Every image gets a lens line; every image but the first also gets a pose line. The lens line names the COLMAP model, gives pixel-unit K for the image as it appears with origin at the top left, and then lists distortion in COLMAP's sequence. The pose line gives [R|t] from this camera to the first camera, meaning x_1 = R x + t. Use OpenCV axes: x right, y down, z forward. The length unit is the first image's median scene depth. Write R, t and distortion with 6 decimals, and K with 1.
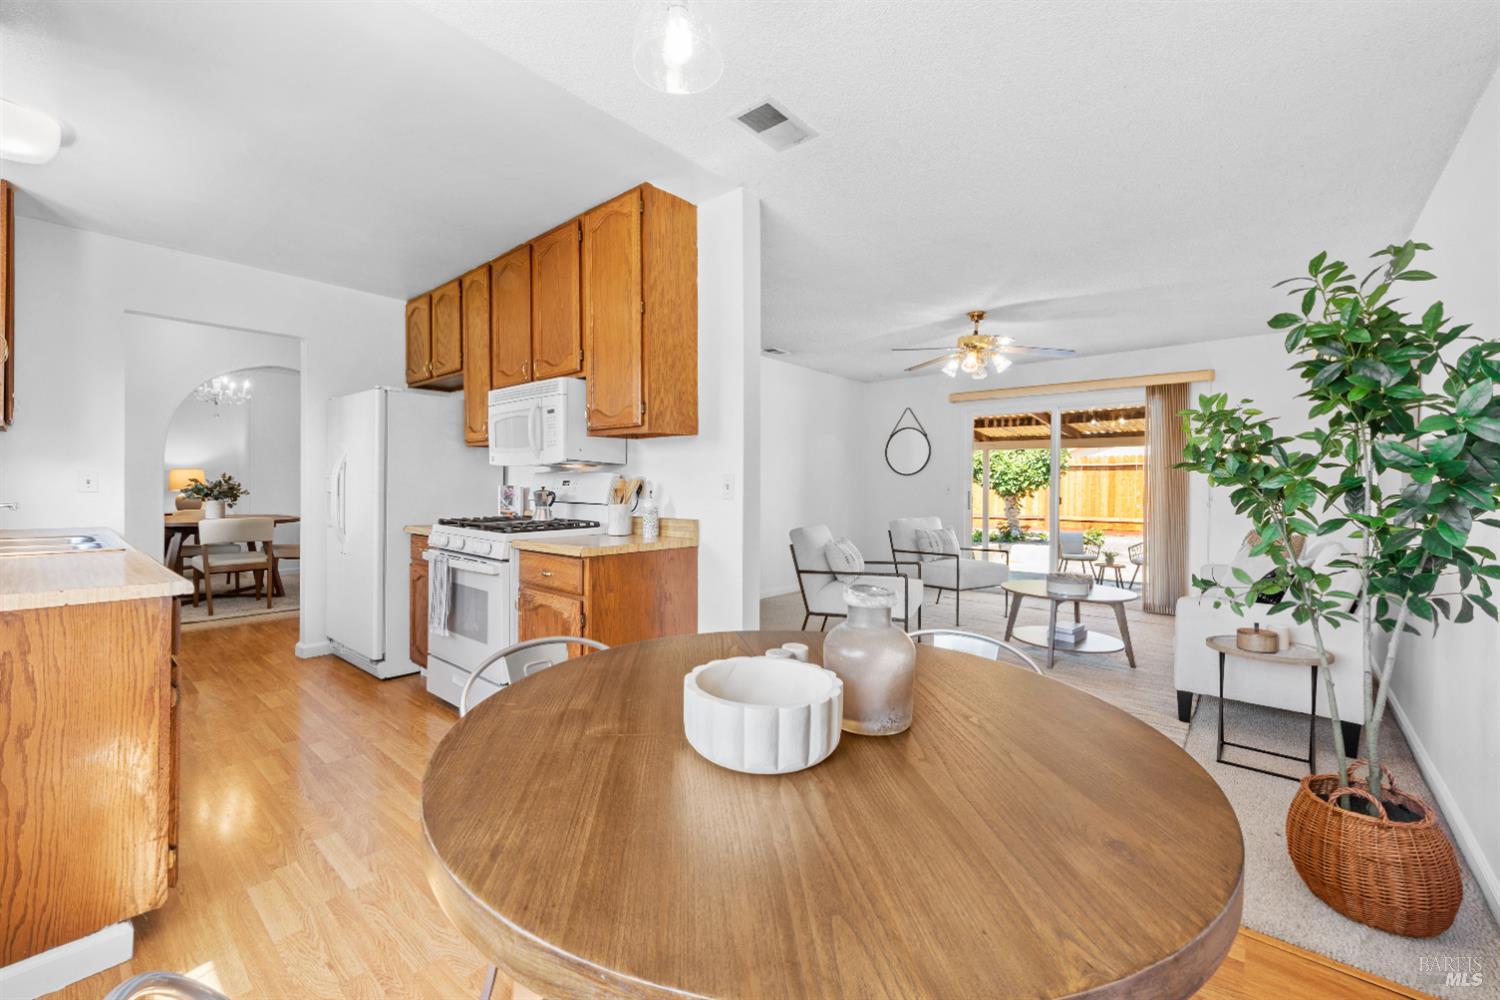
lens RADIAL K [[596.6, 0, 747.5], [0, 596.6, 496.5], [0, 0, 1]] dist [0.017610, -0.000251]
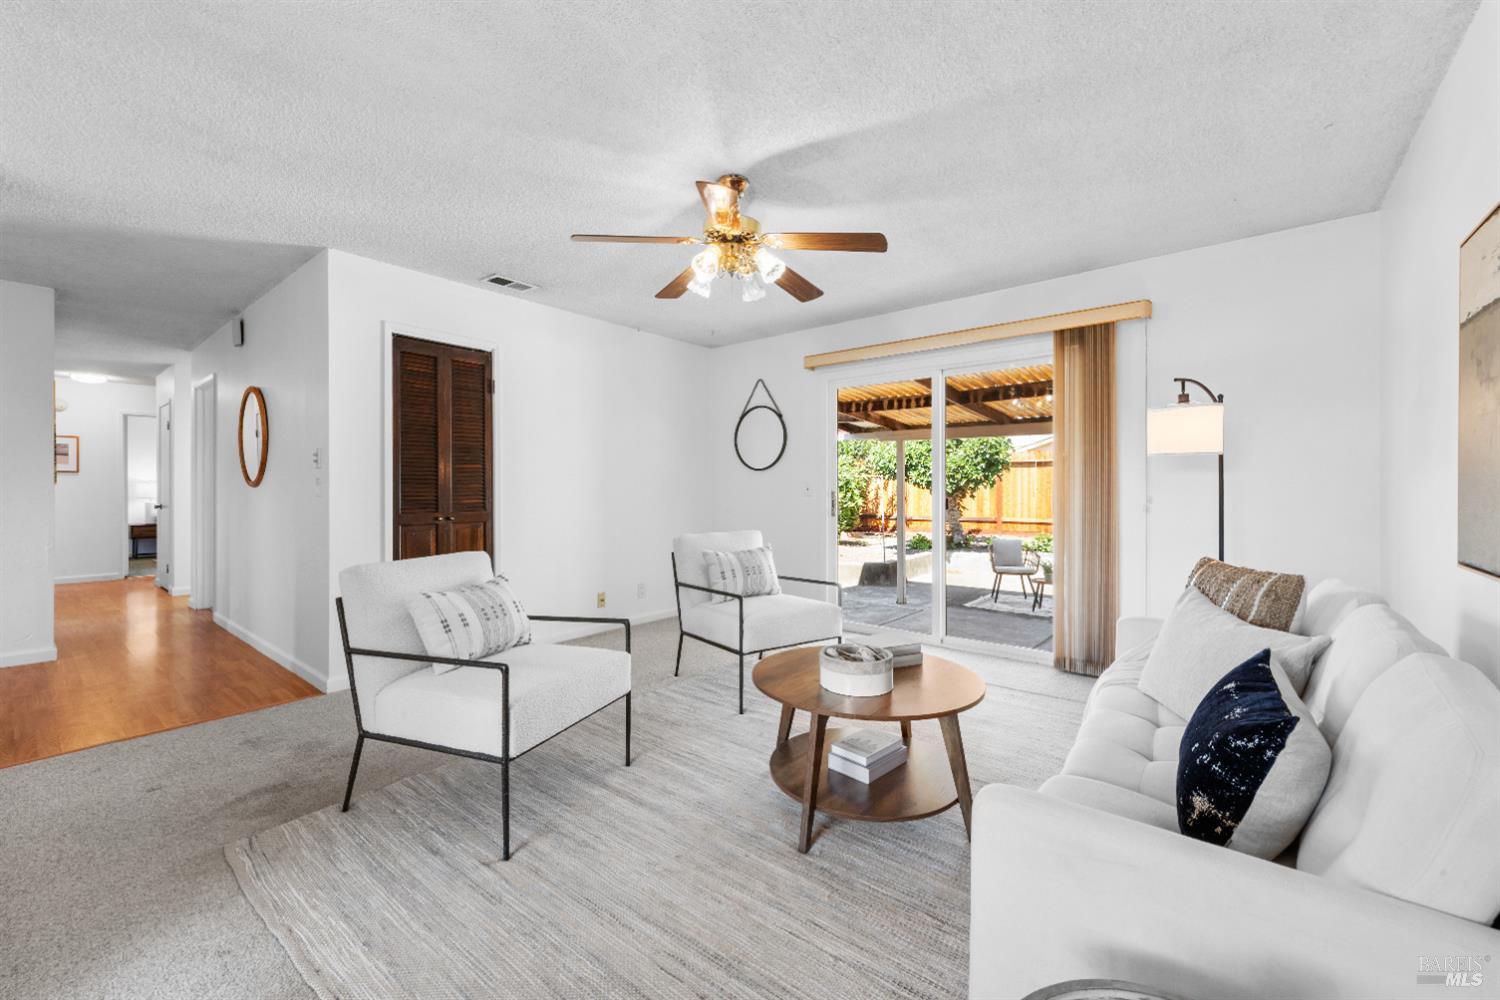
lens RADIAL K [[596.6, 0, 743.3], [0, 596.6, 495.2], [0, 0, 1]] dist [0.017610, -0.000251]
pose [[0.999793, -0.006508, 0.019275, 0.173125], [0.006568, 0.999974, -0.003052, -0.002235], [-0.019254, 0.003178, 0.999810, 0.195380]]
